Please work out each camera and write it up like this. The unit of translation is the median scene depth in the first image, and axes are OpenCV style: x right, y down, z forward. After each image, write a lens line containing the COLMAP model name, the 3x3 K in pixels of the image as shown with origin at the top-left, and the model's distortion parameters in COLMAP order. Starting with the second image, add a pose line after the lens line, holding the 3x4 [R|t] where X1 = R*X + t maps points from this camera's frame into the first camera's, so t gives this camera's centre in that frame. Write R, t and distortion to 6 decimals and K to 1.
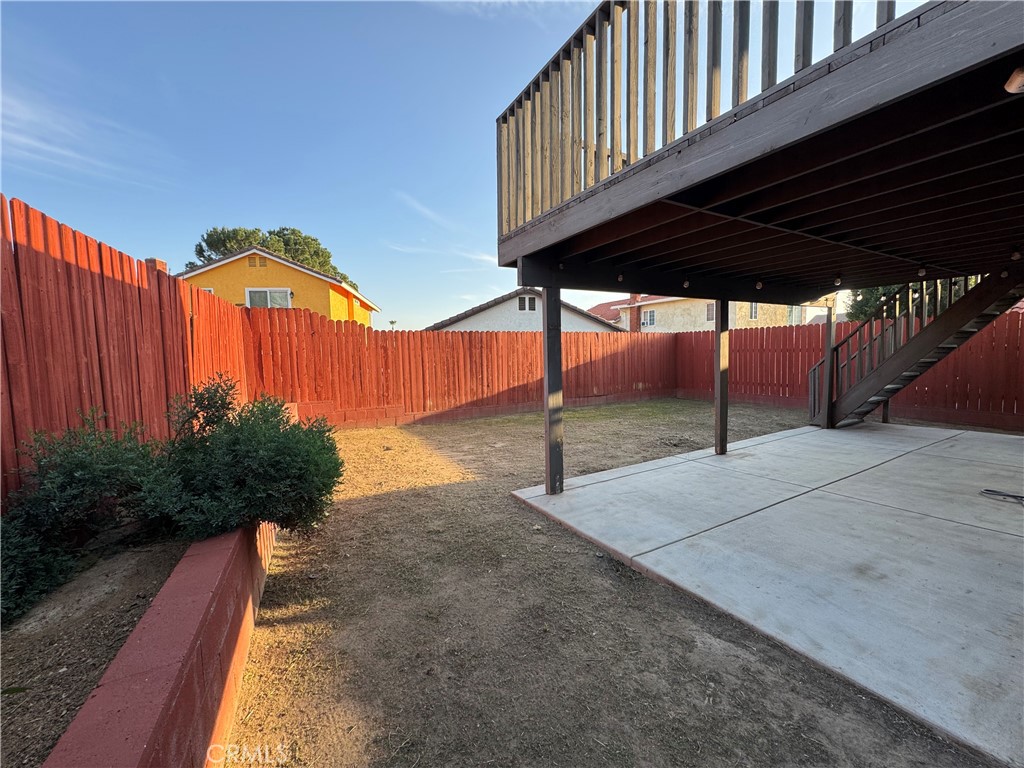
lens RADIAL K [[408.0, 0, 511.0], [0, 408.0, 379.5], [0, 0, 1]] dist [0.001944, -0.000352]
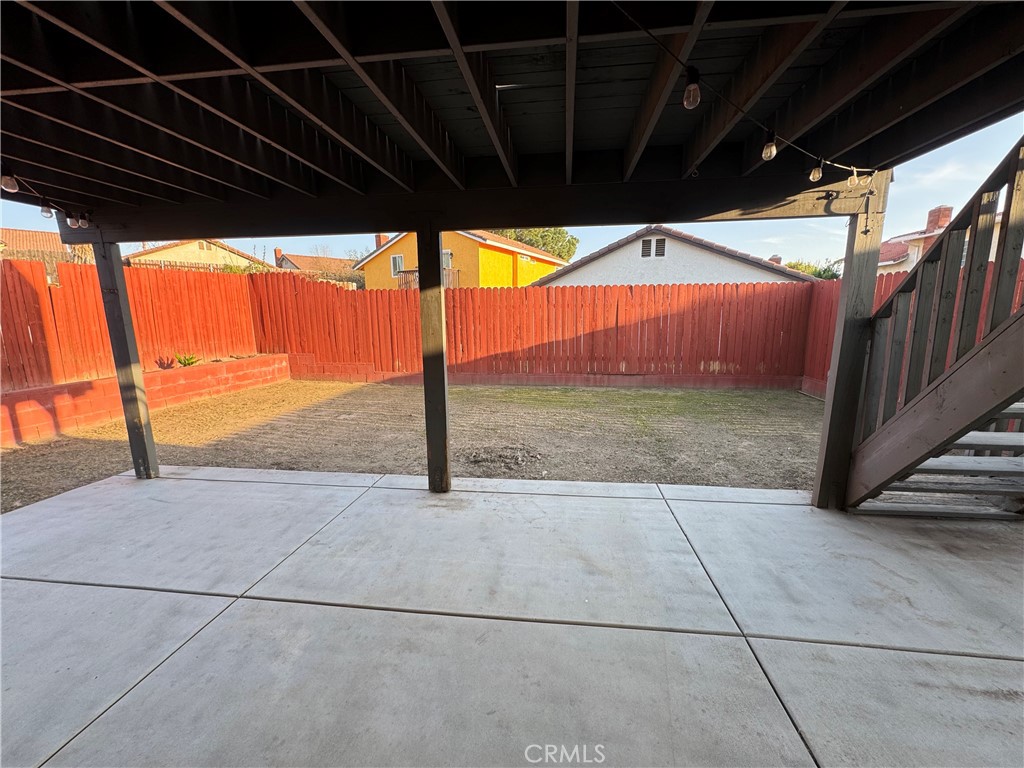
lens RADIAL K [[408.0, 0, 511.2], [0, 408.0, 380.7], [0, 0, 1]] dist [0.001944, -0.000352]
pose [[0.797482, 0.114992, -0.592284, 0.542373], [-0.047212, 0.990553, 0.128748, -0.037751], [0.601493, -0.074711, 0.795377, 0.338226]]
